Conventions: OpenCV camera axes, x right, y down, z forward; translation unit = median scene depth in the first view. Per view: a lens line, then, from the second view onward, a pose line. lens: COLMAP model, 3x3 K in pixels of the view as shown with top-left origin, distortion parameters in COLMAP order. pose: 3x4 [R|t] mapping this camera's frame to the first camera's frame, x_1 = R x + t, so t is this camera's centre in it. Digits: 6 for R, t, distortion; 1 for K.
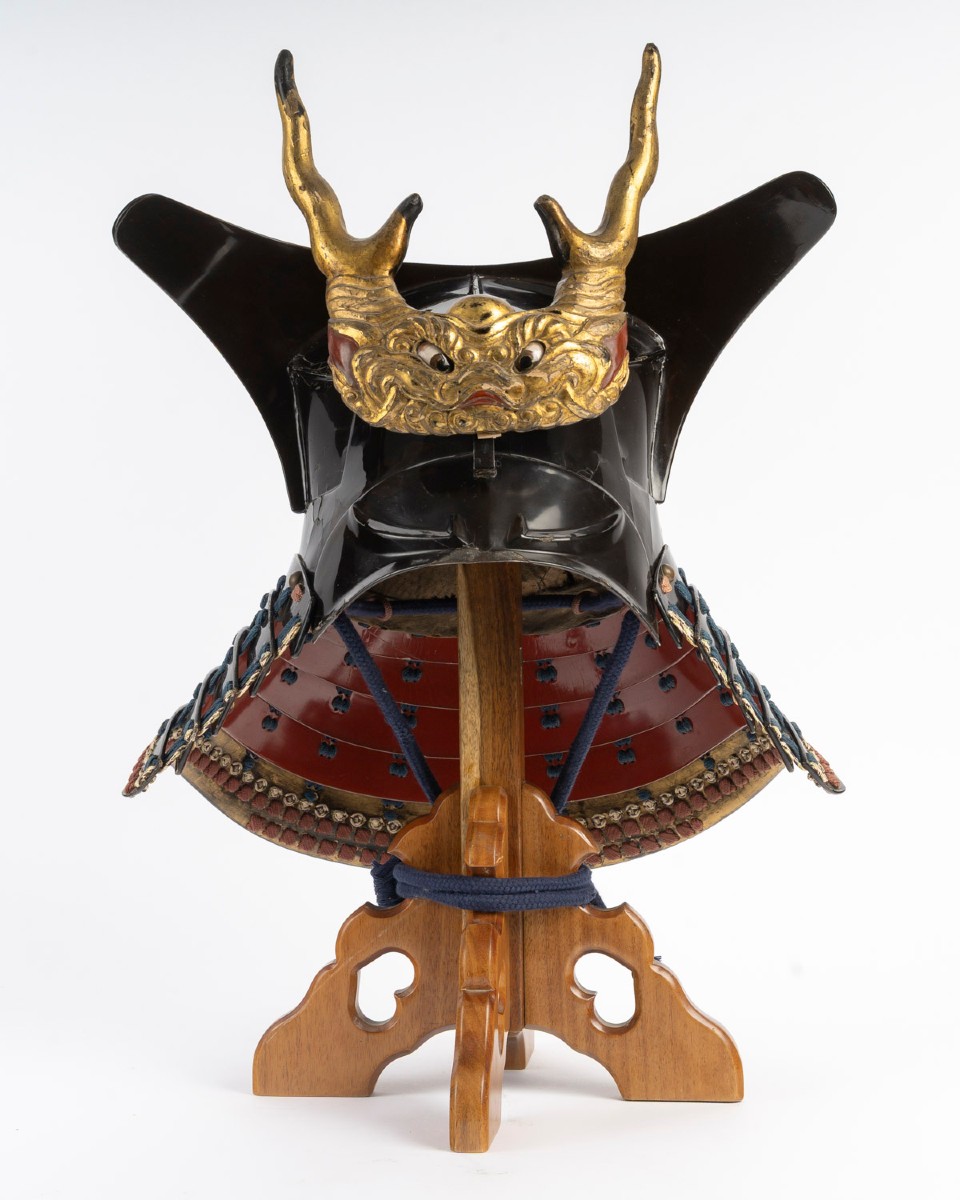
lens RADIAL K [[2495.0, 0, 480.0], [0, 2495.0, 600.0], [0, 0, 1]] dist [-0.002929, -0.325044]
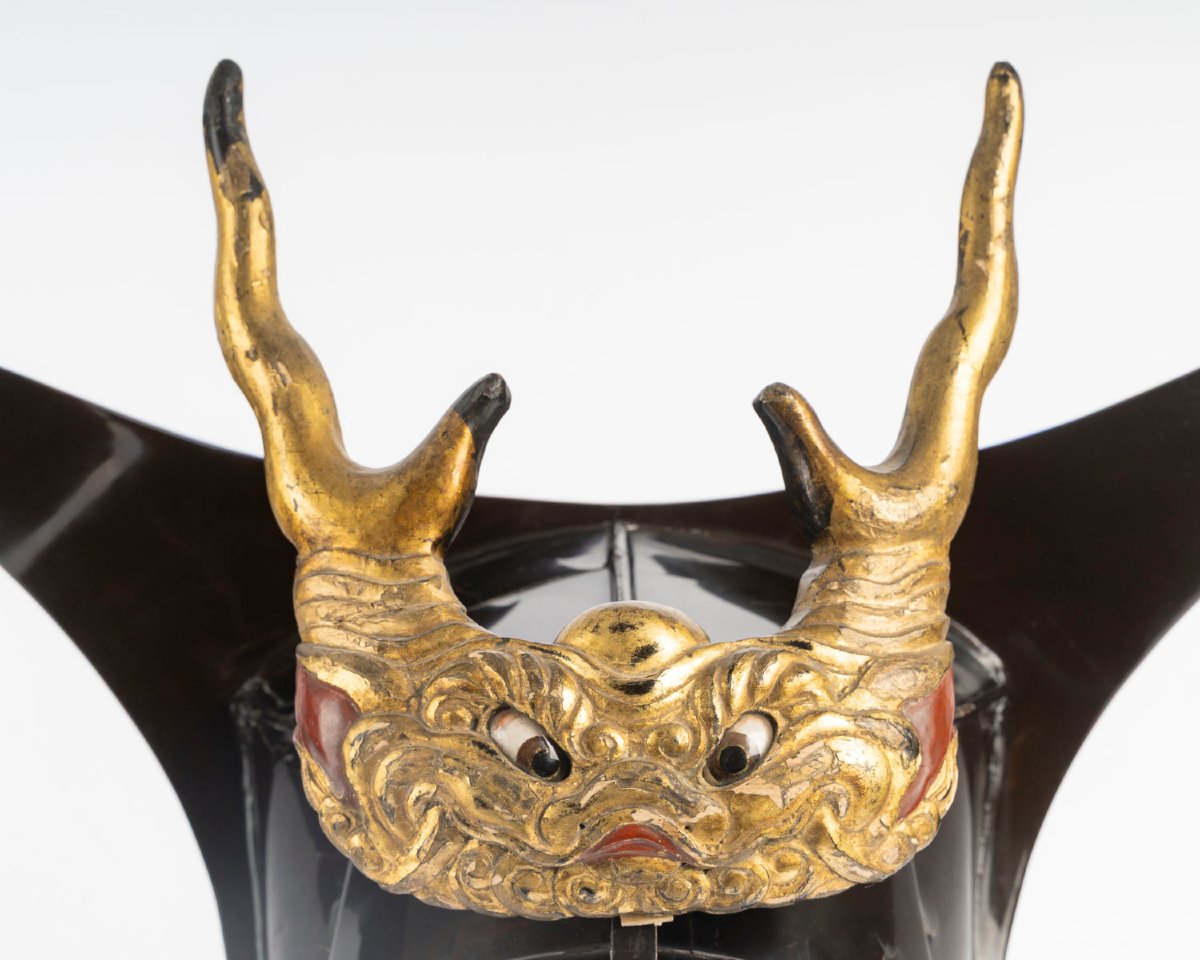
lens RADIAL K [[2534.9, 0, 600.0], [0, 2534.9, 480.0], [0, 0, 1]] dist [-0.010944, 0.071897]
pose [[0.999803, 0.019601, -0.003131, -0.004763], [-0.019777, 0.997146, -0.072864, -0.110570], [0.001694, 0.072911, 0.997337, 0.540435]]
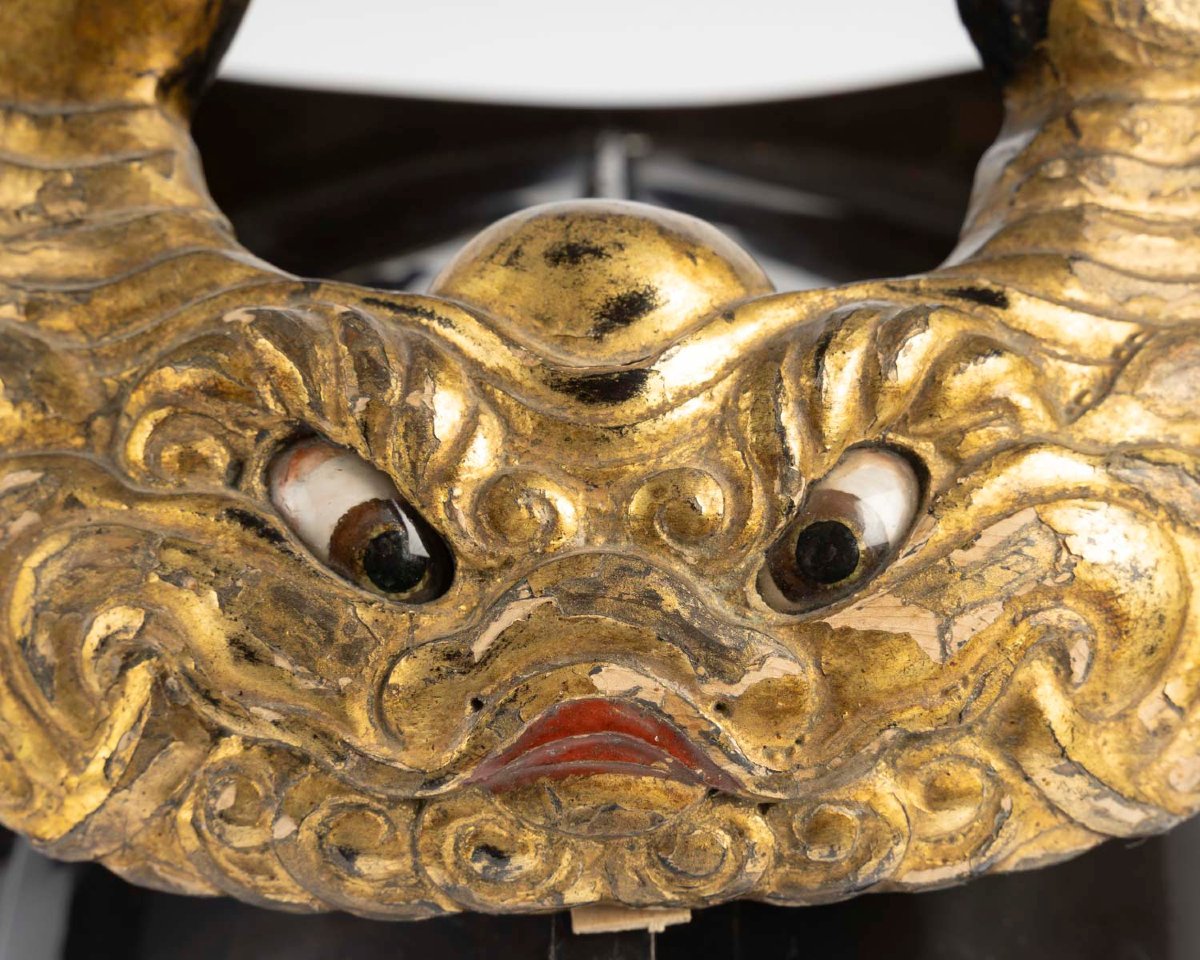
lens RADIAL K [[2930.7, 0, 672.7], [0, 2930.7, 479.4], [0, 0, 1]] dist [0.030294, 0.322611]
pose [[0.999746, 0.019124, -0.011926, 0.009033], [-0.019598, 0.998968, -0.040965, -0.090564], [0.011131, 0.041189, 0.999089, 0.765307]]
